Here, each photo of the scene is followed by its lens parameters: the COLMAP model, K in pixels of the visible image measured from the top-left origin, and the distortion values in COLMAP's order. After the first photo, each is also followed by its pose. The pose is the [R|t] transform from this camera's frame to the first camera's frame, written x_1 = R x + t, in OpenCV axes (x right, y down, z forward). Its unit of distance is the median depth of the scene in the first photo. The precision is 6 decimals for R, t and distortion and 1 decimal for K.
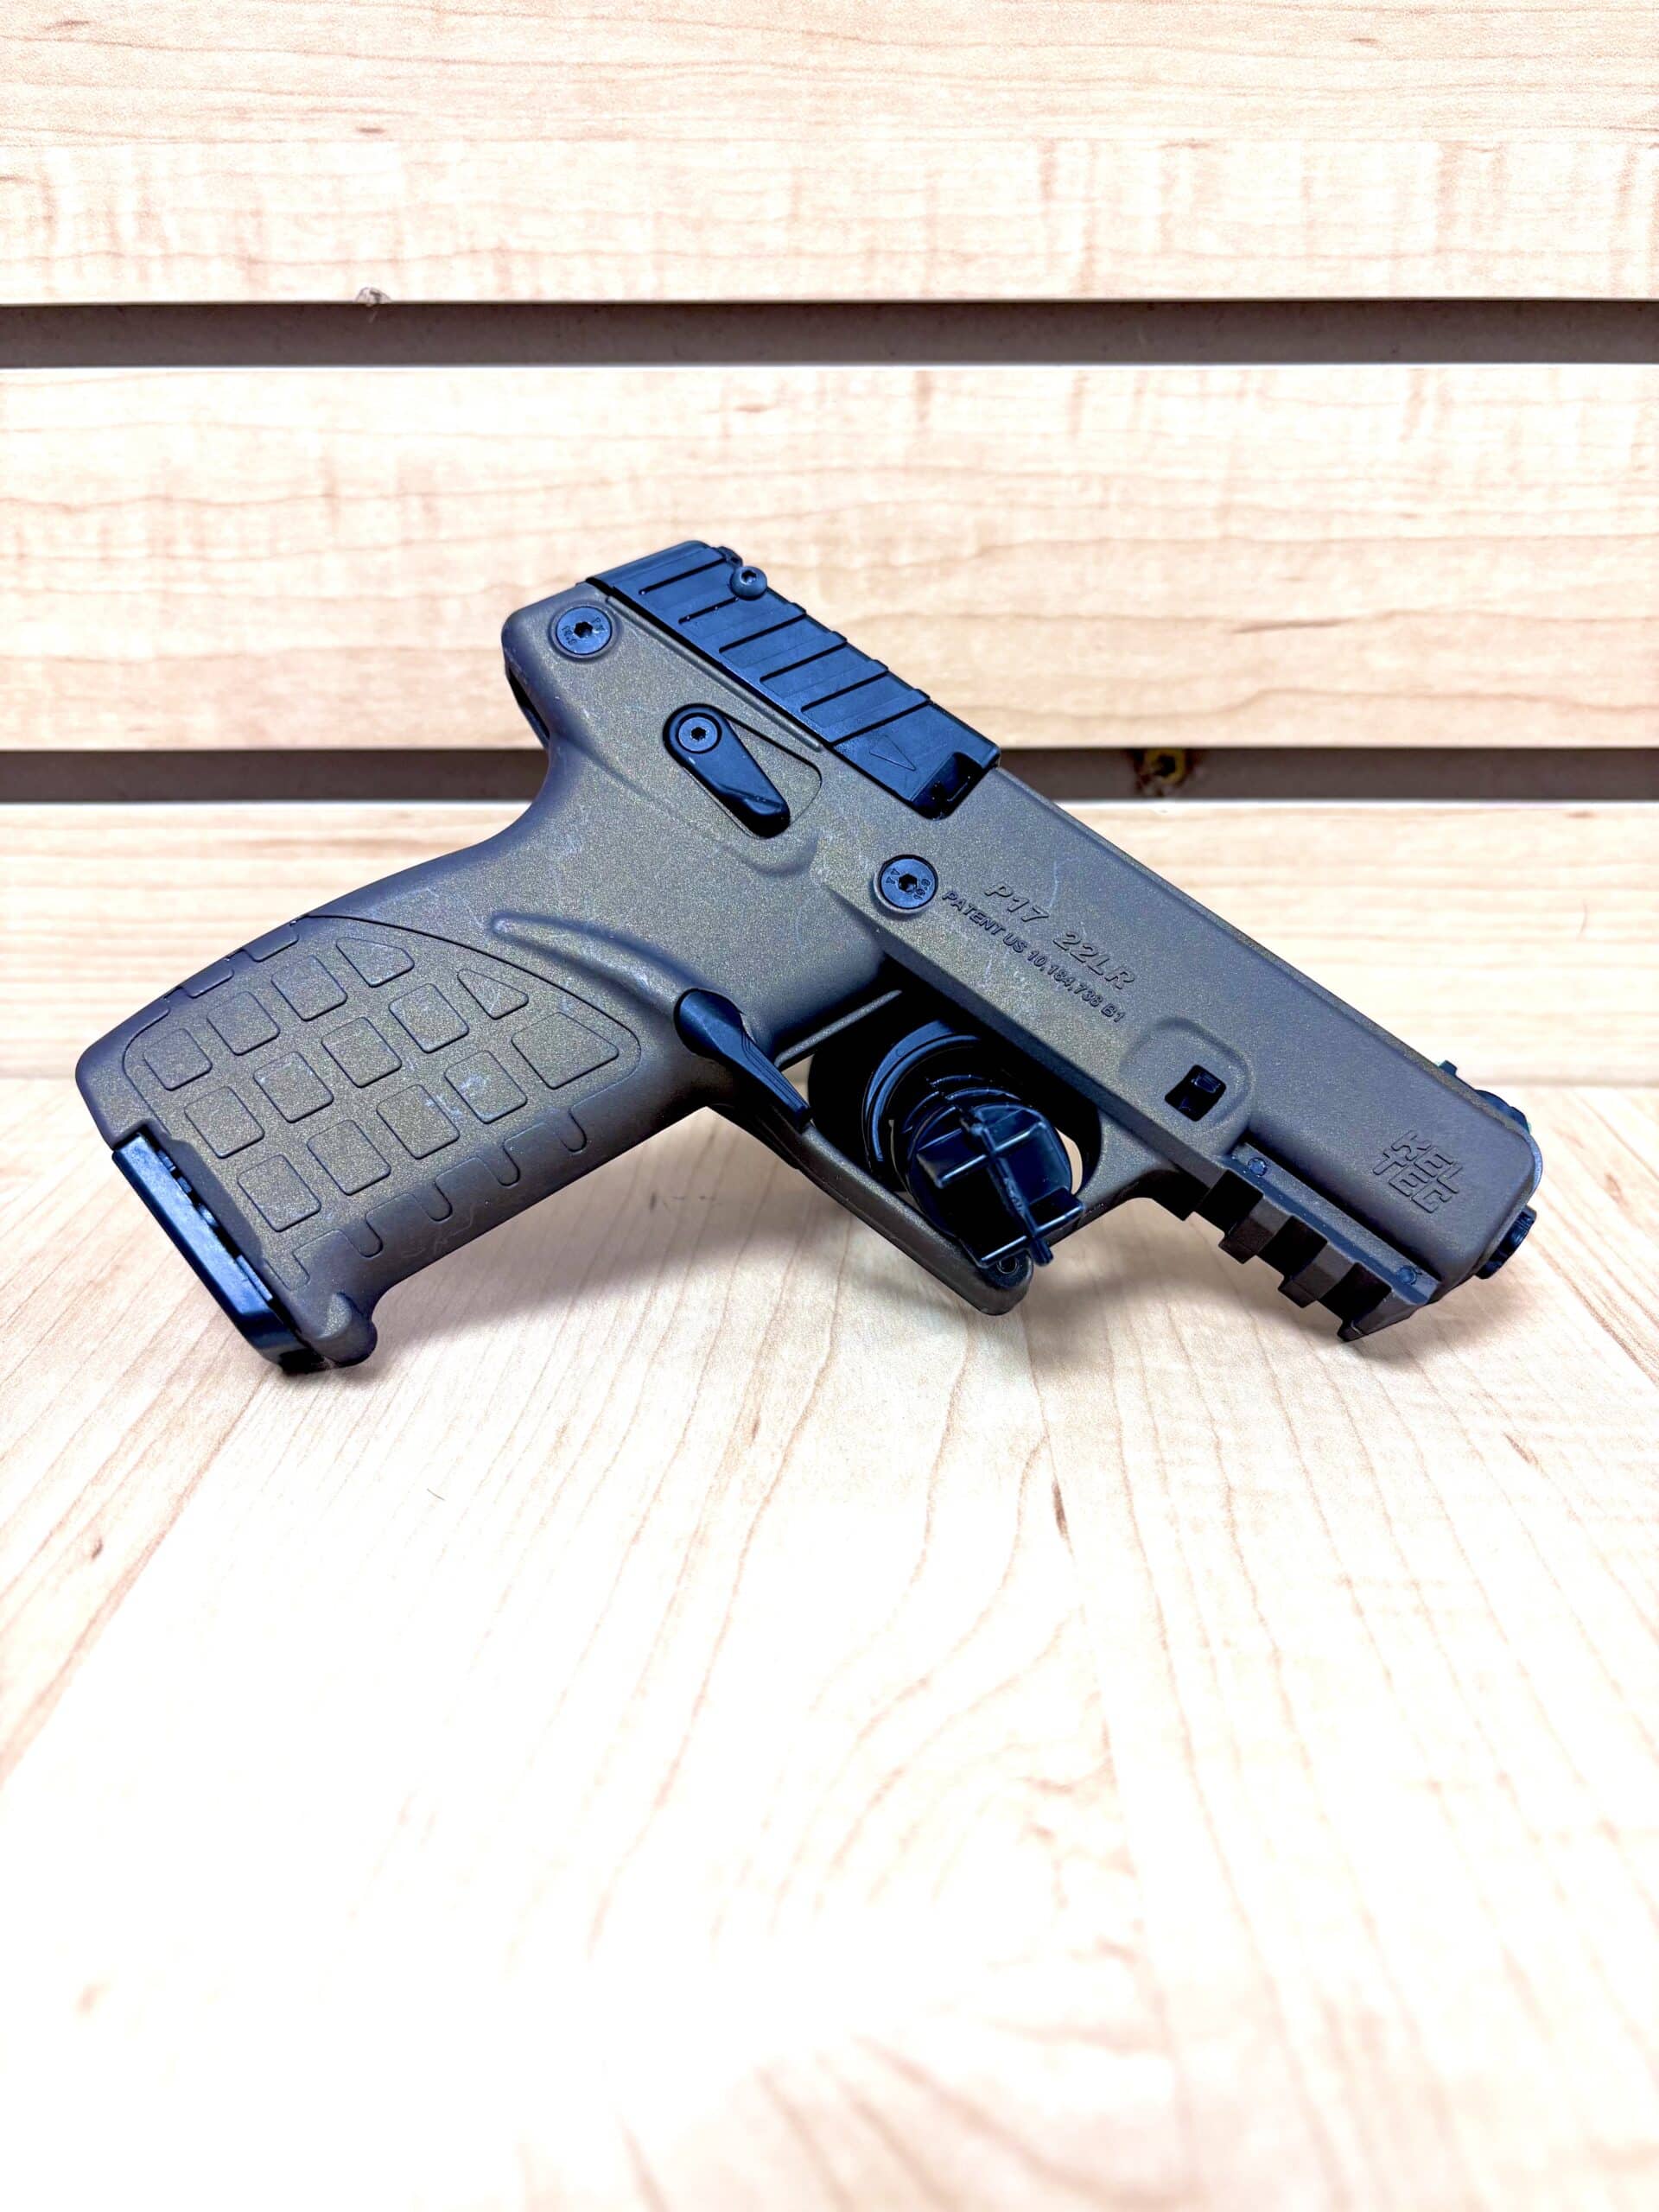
lens RADIAL K [[1683.5, 0, 831.5], [0, 1683.5, 1122.2], [0, 0, 1]] dist [-0.007592, -0.004685]
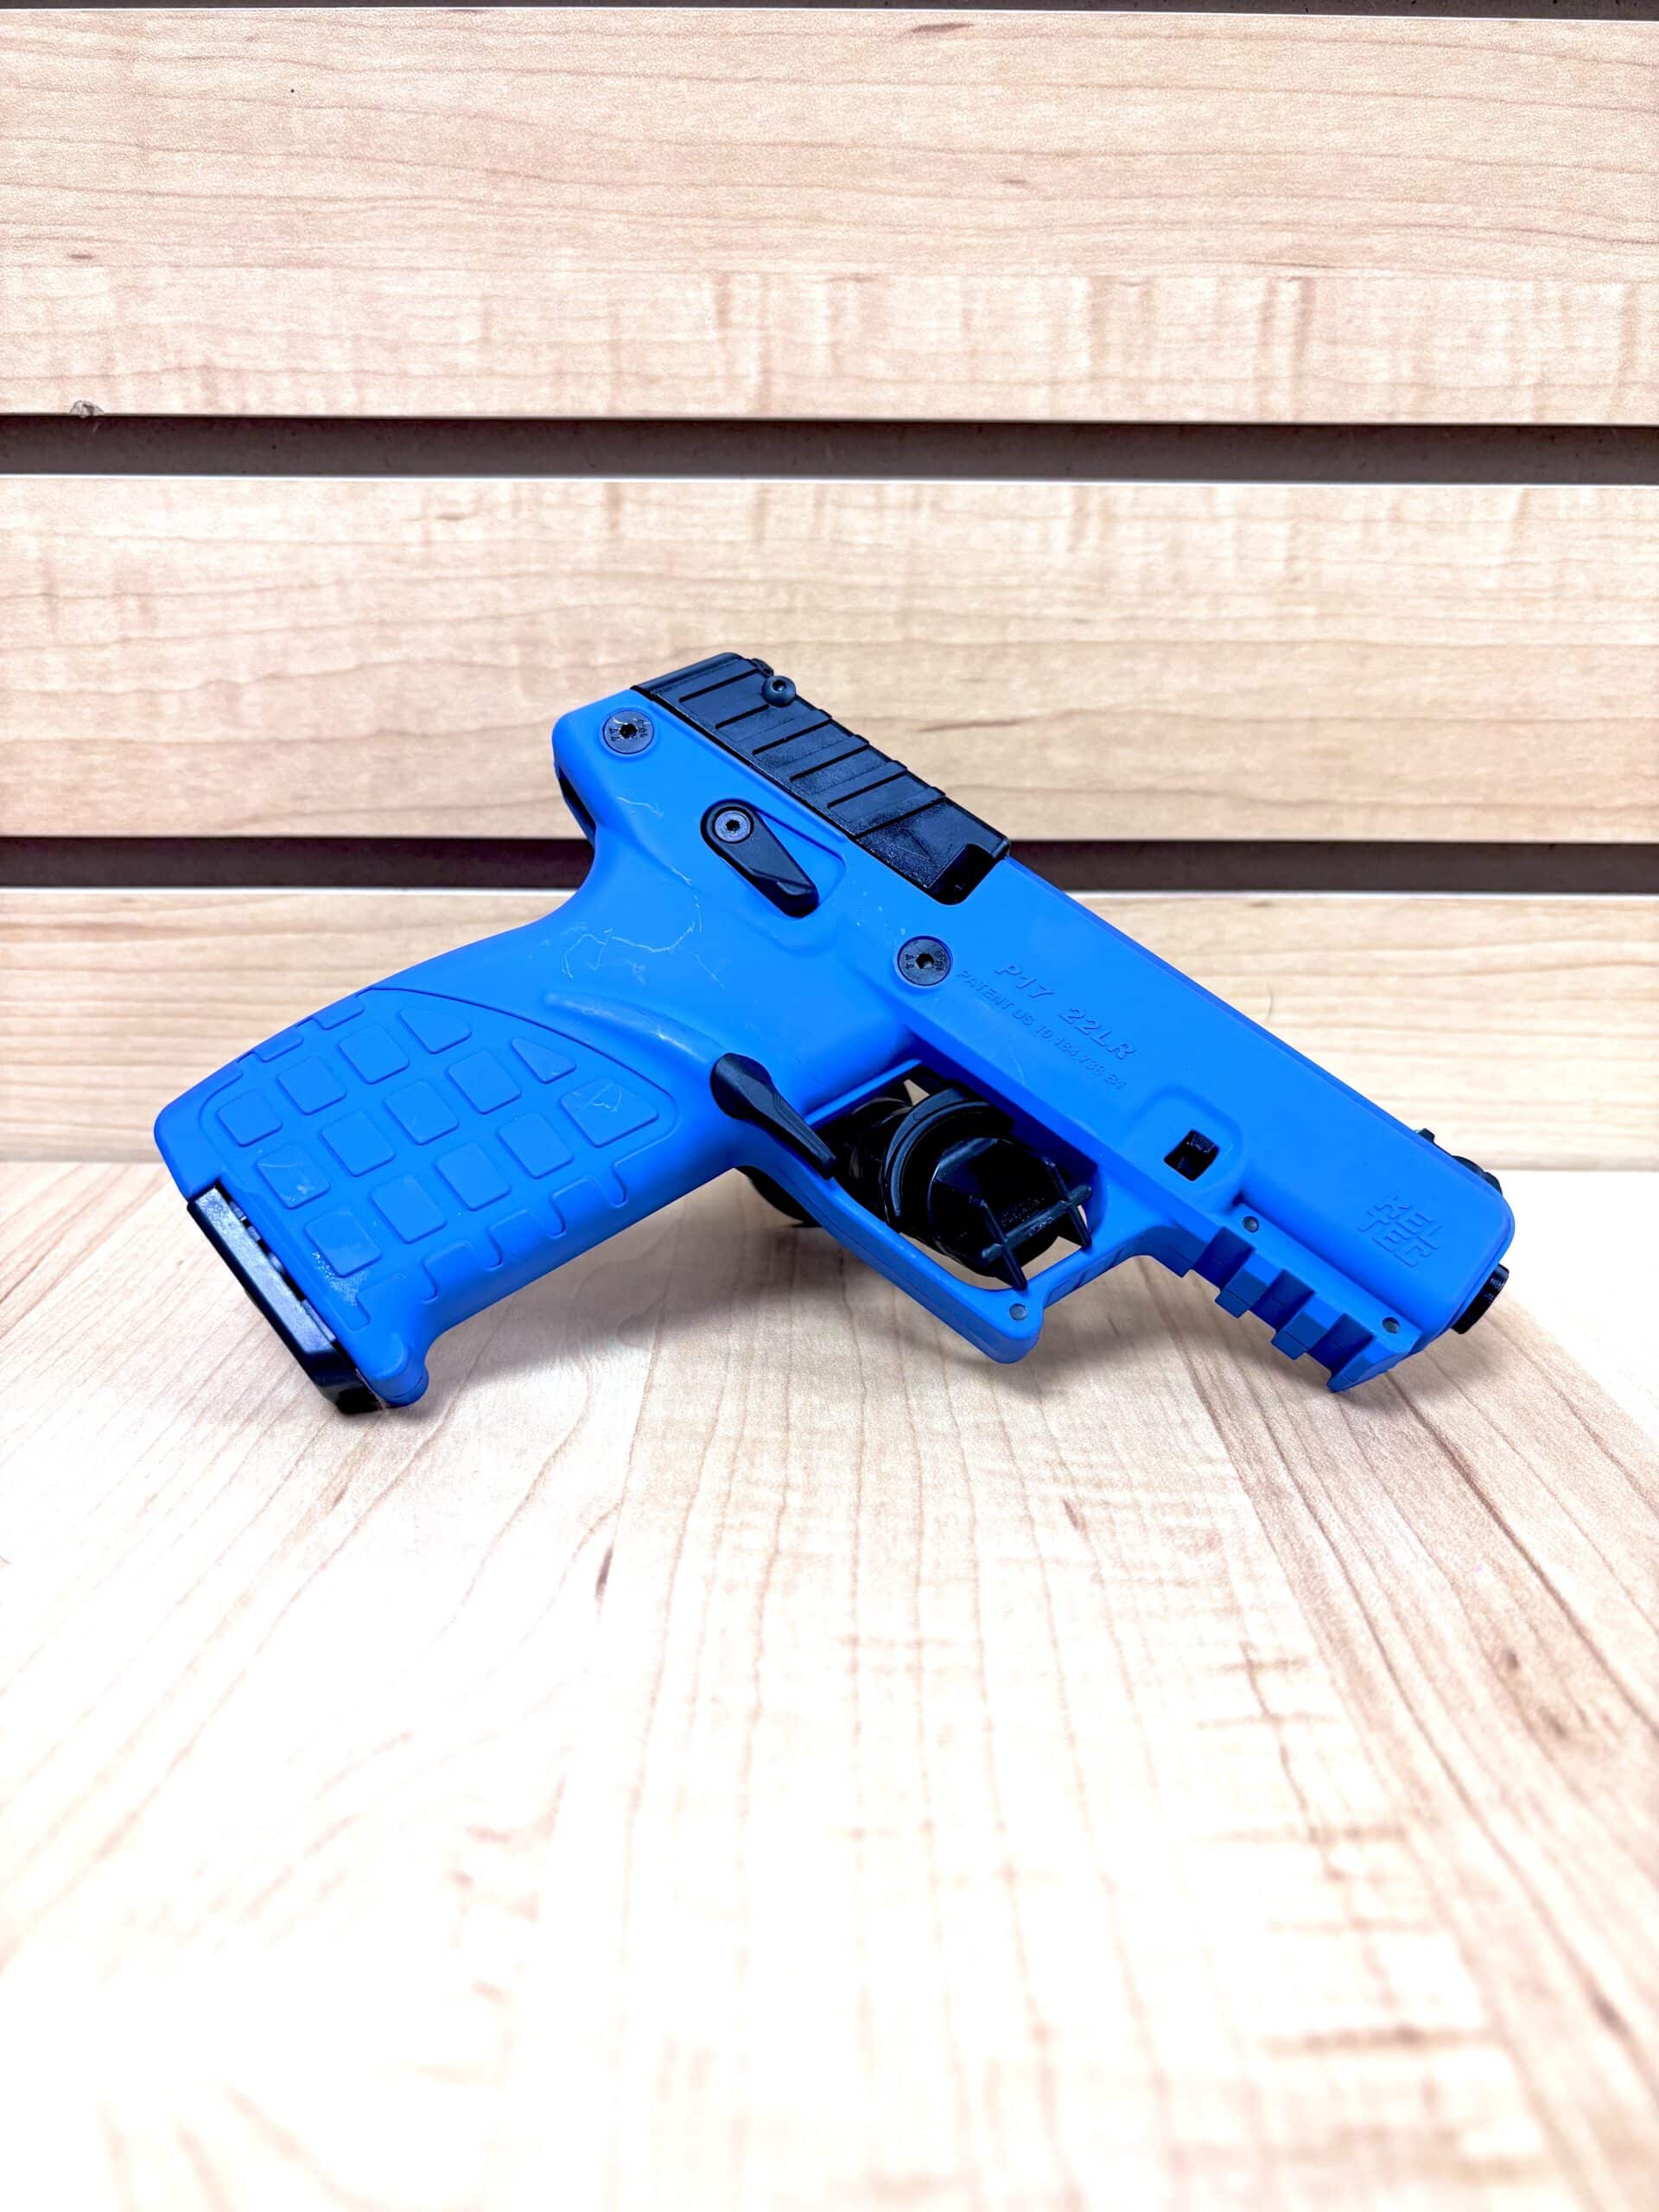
lens RADIAL K [[1700.8, 0, 825.2], [0, 1700.8, 1108.5], [0, 0, 1]] dist [-0.007117, 0.002400]
pose [[0.999817, 0.001725, 0.019056, 0.170680], [-0.000693, 0.998539, -0.054037, 0.000604], [-0.019122, 0.054014, 0.998357, -0.043376]]
